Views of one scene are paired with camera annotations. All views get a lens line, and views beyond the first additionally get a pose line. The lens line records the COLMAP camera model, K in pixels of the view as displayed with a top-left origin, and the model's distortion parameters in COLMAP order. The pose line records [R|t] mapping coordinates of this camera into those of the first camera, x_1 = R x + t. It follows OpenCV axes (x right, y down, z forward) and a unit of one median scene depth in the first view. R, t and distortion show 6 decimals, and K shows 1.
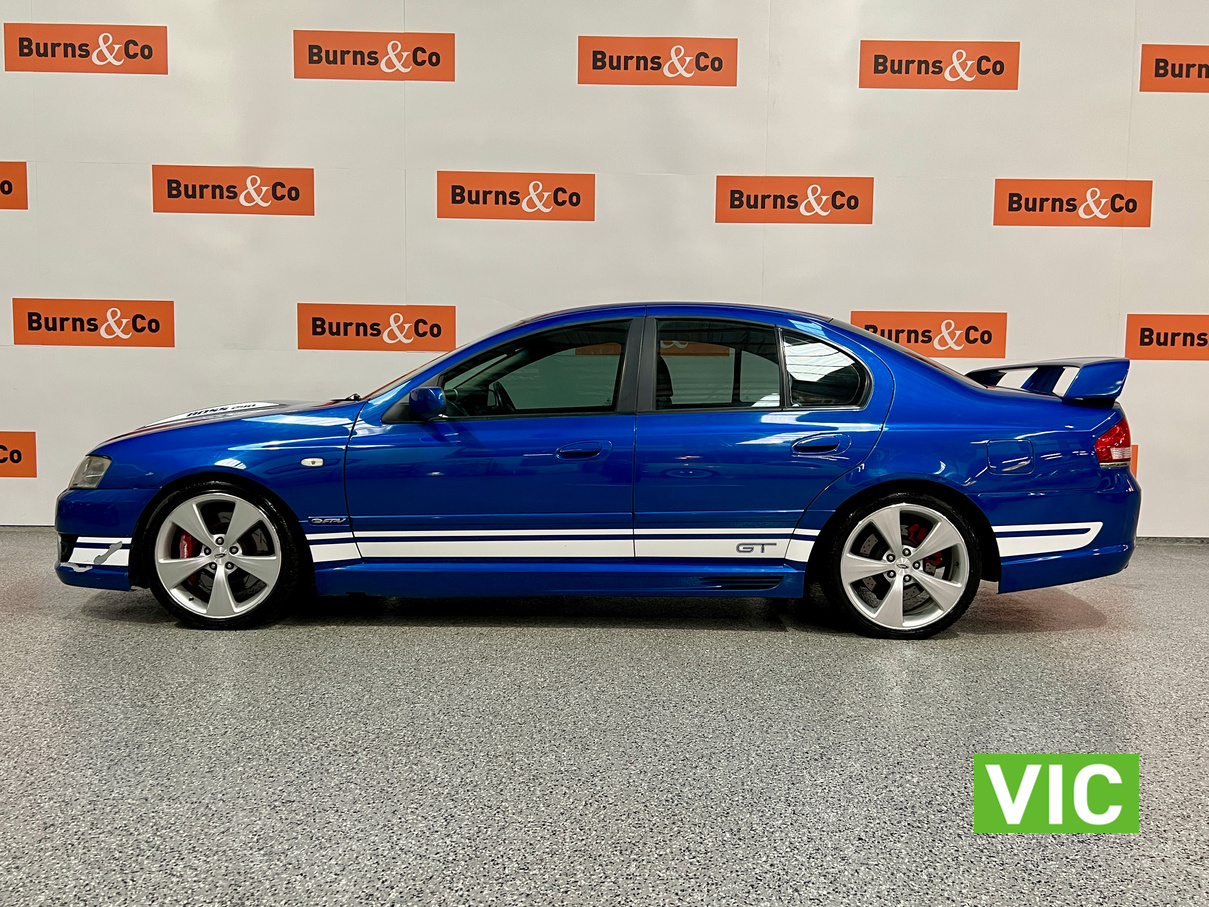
lens RADIAL K [[981.9, 0, 604.5], [0, 981.9, 453.5], [0, 0, 1]] dist [-0.004657, 0.001799]
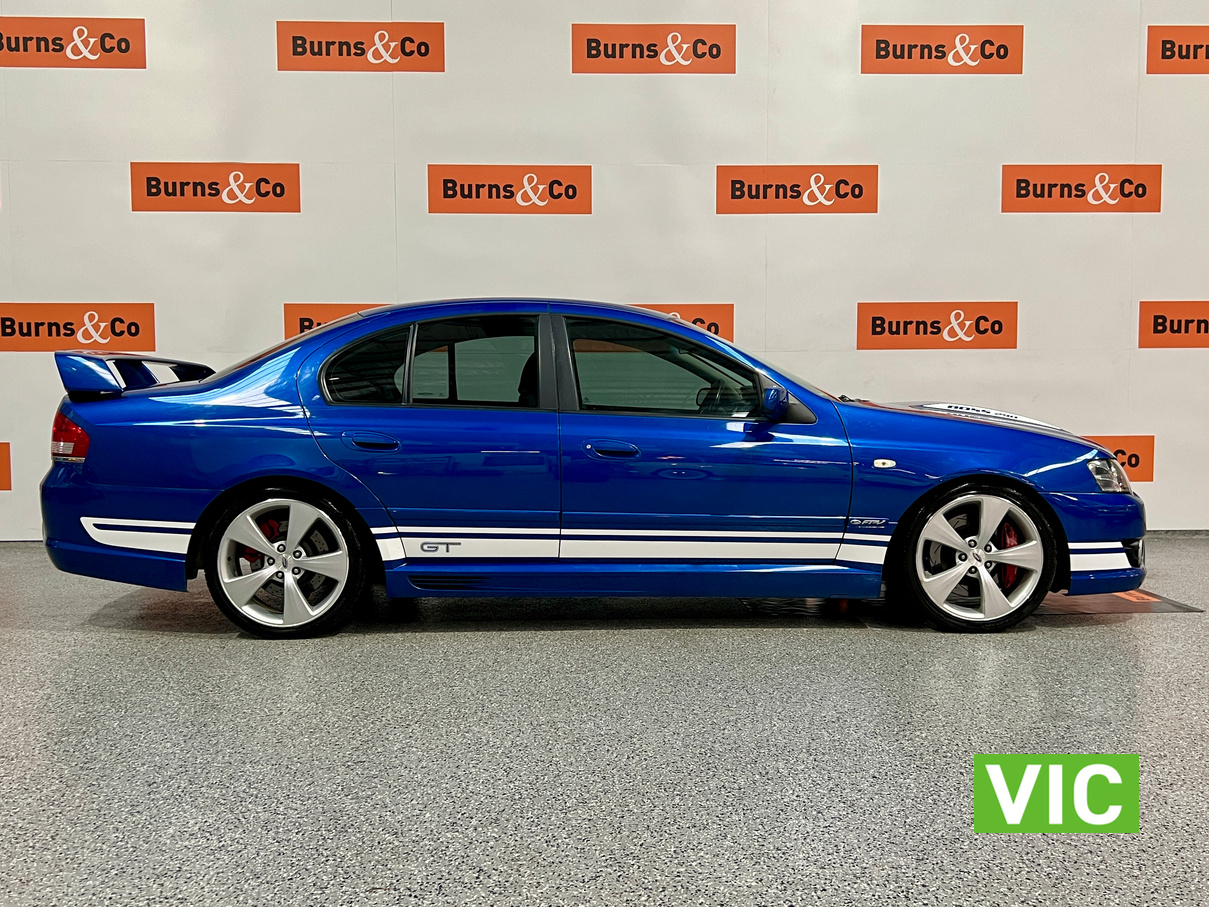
lens RADIAL K [[1126.5, 0, 604.5], [0, 1126.5, 453.5], [0, 0, 1]] dist [0.003388, -0.017189]
pose [[0.999590, -0.018458, 0.021907, -0.026455], [0.018659, 0.999785, -0.009028, 0.009403], [-0.021736, 0.009433, 0.999719, -0.108800]]
